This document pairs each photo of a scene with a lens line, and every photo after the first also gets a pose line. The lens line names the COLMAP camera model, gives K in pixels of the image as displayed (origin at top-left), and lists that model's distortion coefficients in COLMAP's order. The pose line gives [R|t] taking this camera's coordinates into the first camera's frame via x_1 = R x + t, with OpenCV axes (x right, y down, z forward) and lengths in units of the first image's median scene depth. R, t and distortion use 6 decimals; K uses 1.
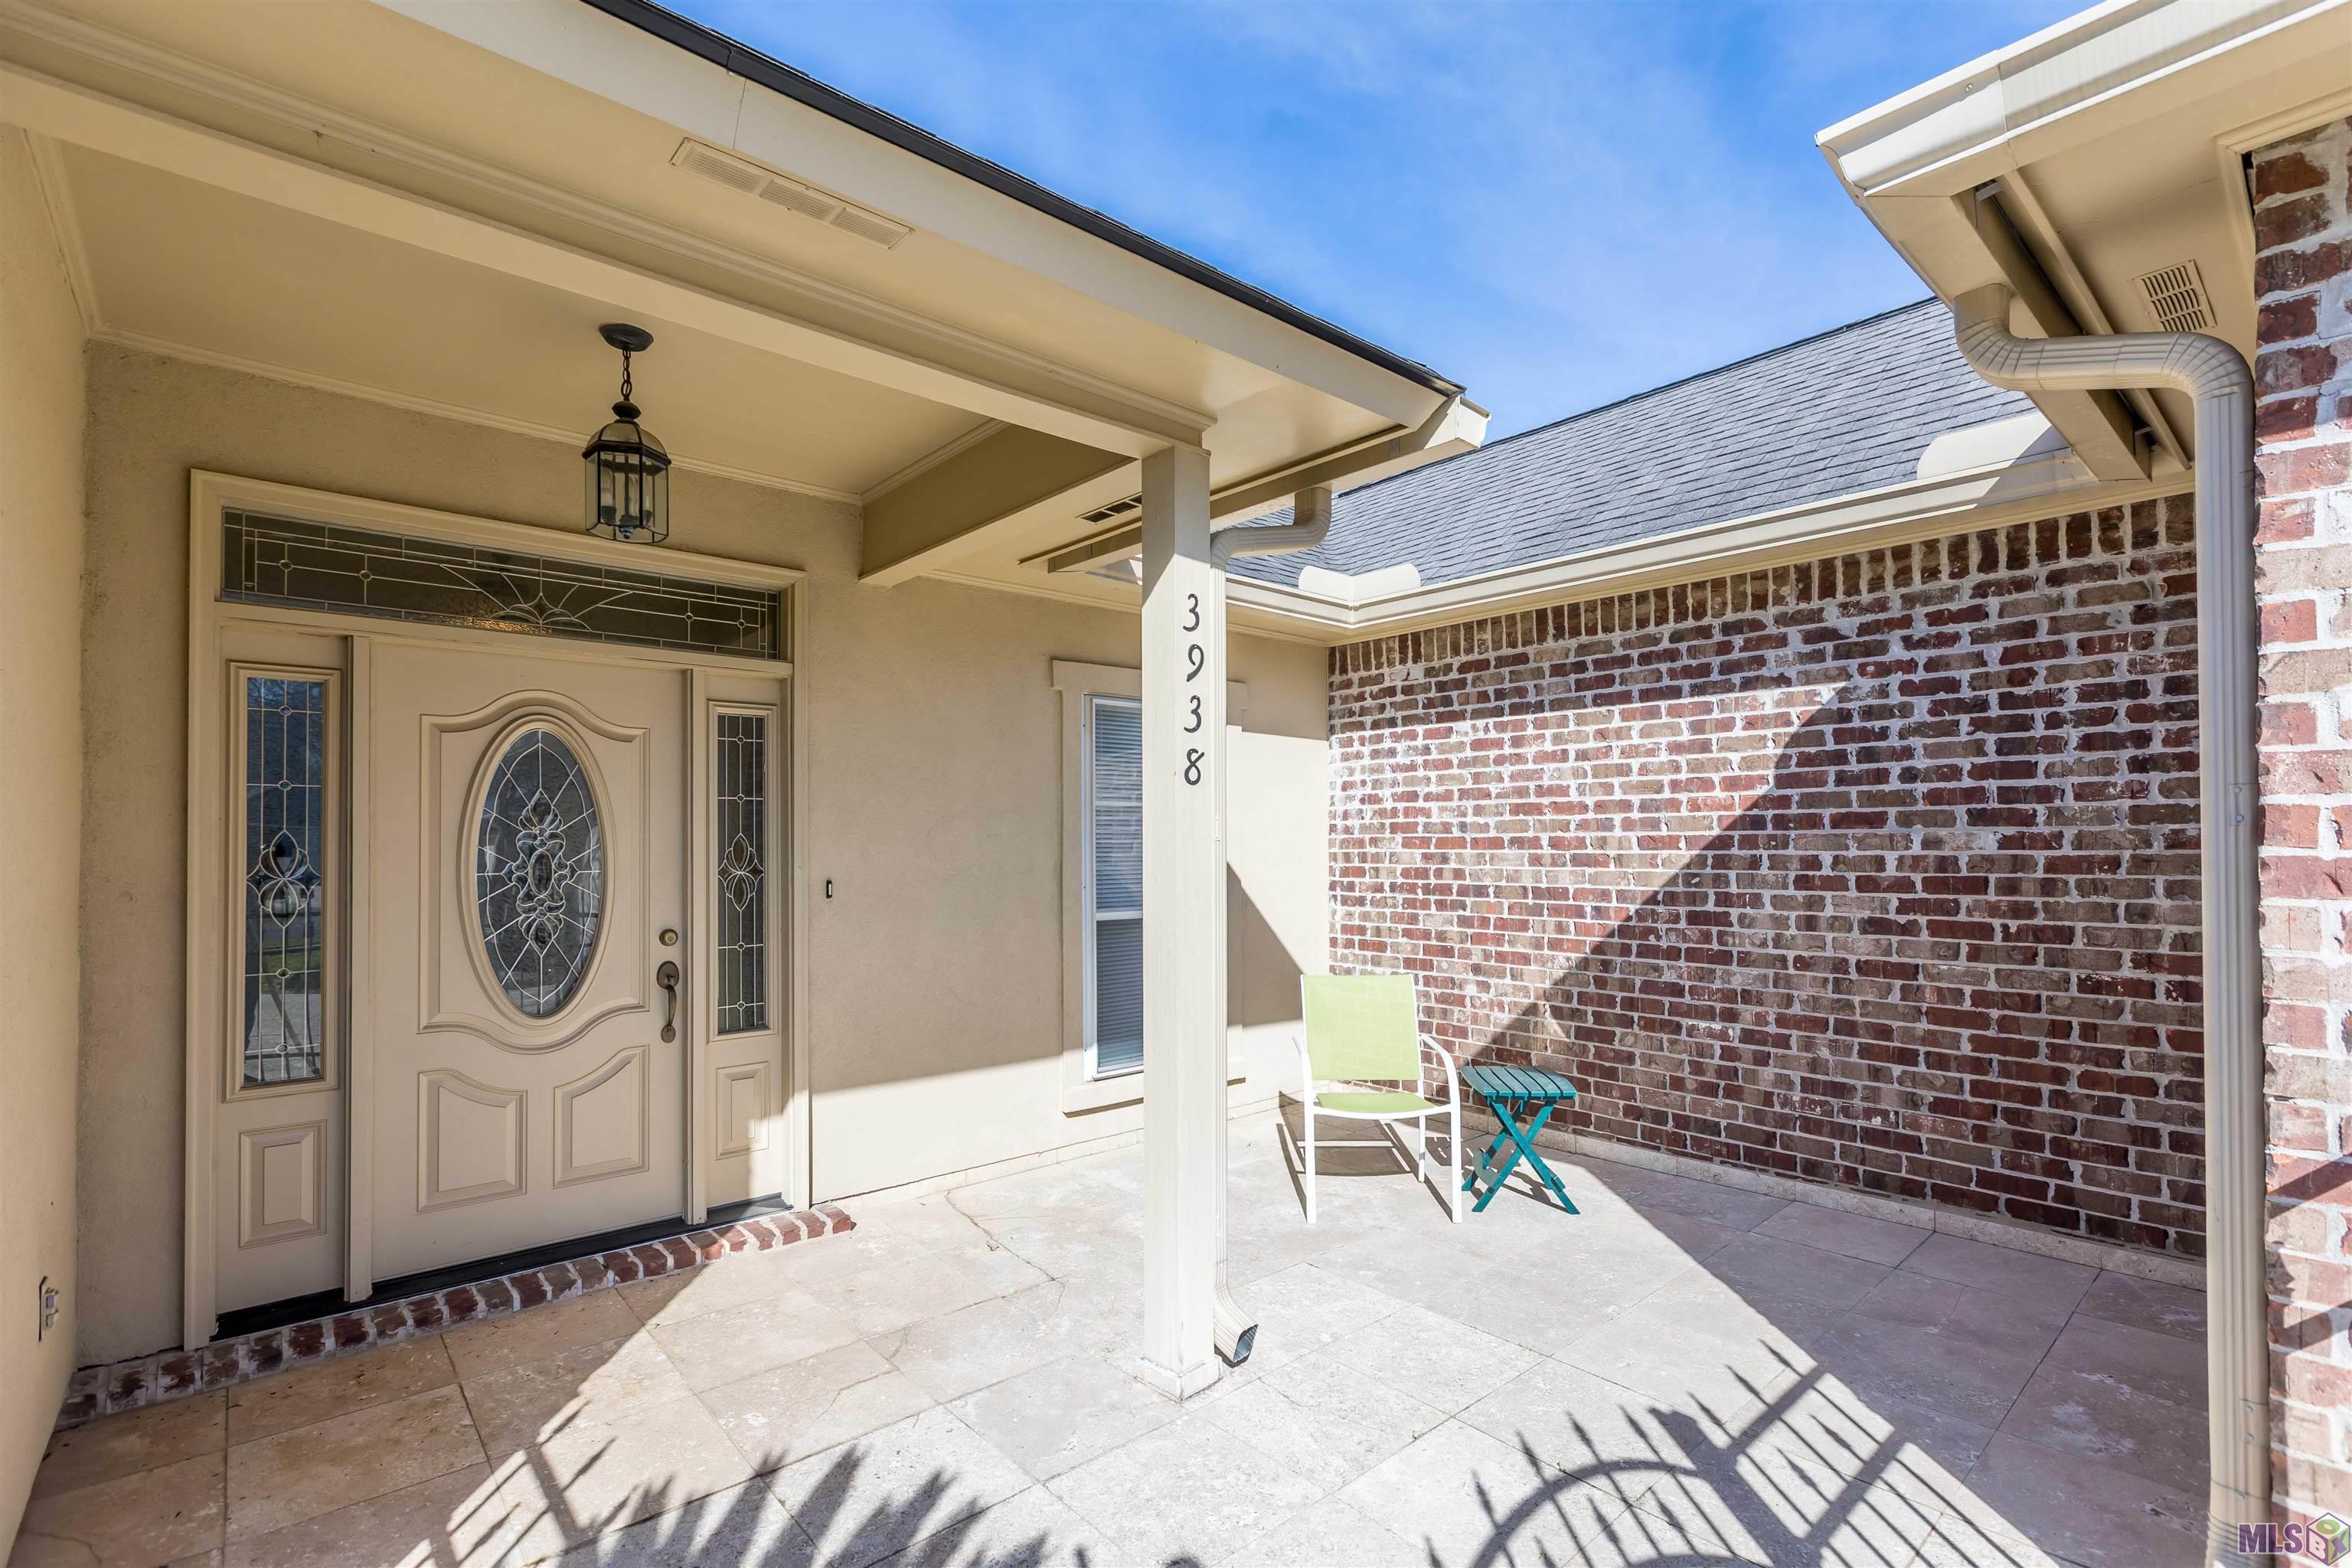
lens RADIAL K [[1069.6, 0, 1204.3], [0, 1069.6, 822.1], [0, 0, 1]] dist [0.002721, 0.000127]
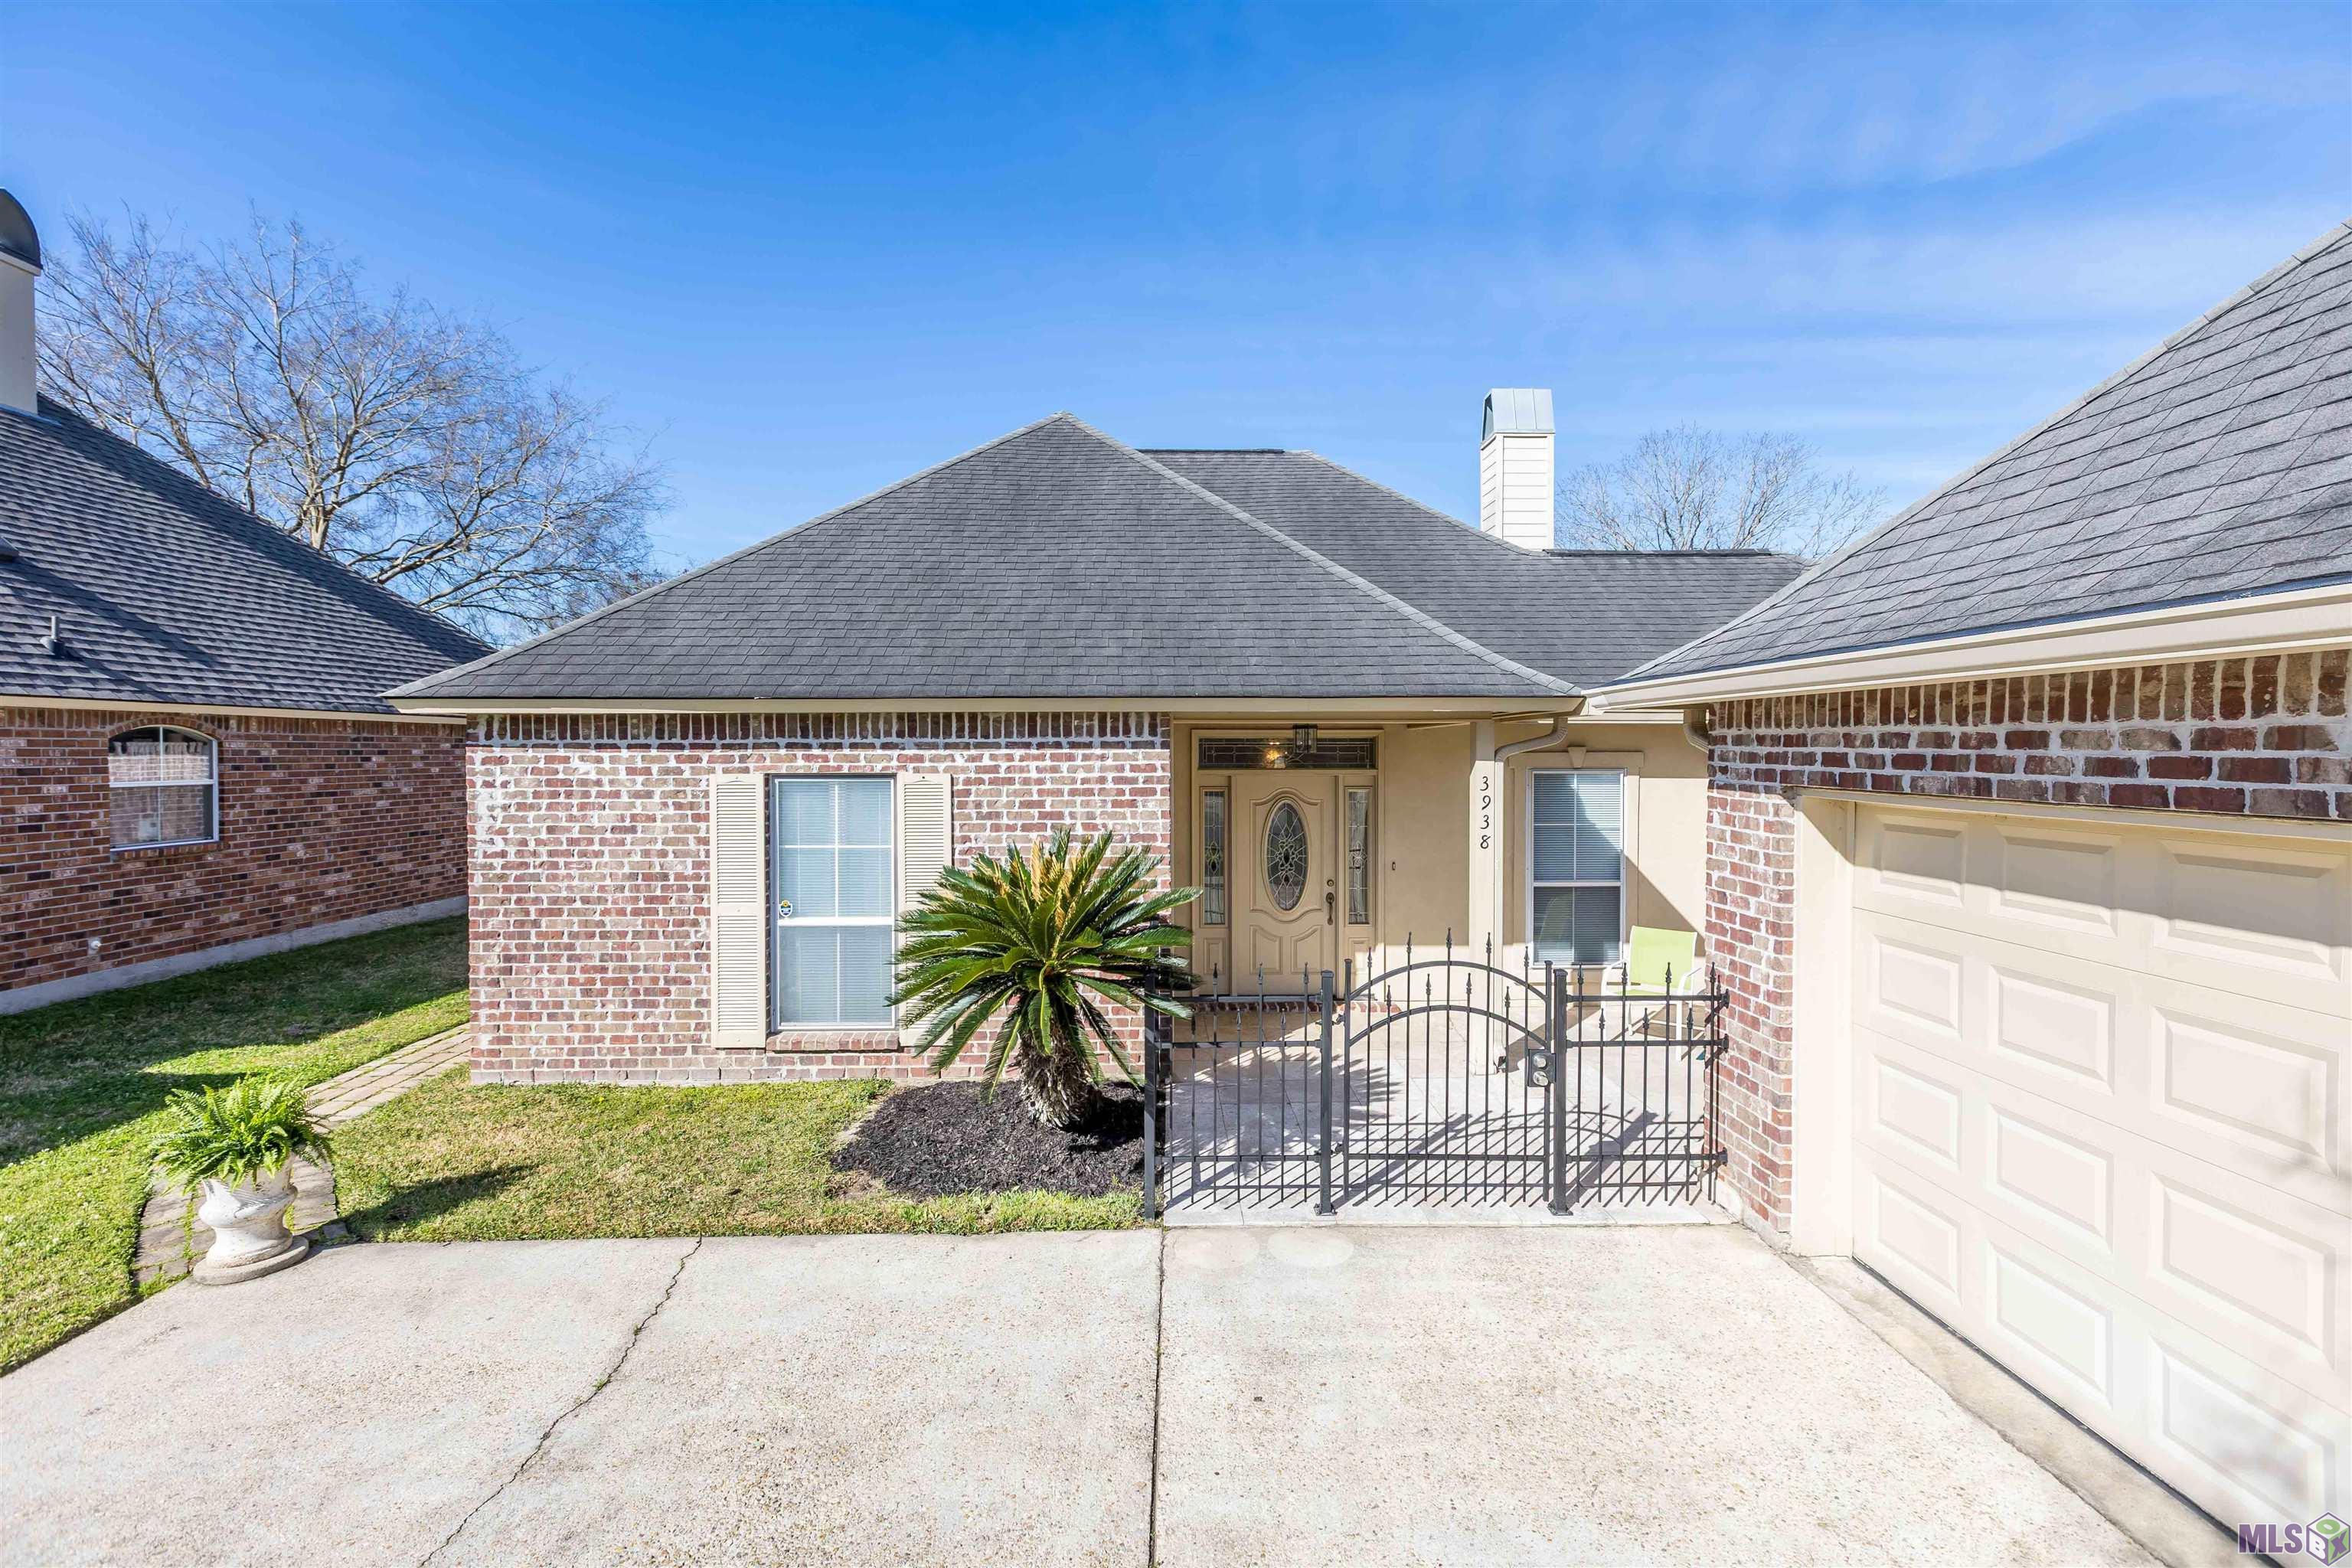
lens RADIAL K [[1069.6, 0, 1173.0], [0, 1069.6, 769.5], [0, 0, 1]] dist [0.002721, 0.000127]
pose [[0.760005, 0.015092, -0.649742, 0.938446], [0.009153, 0.999383, 0.033920, -0.273973], [0.649853, -0.031727, 0.759397, -1.261838]]
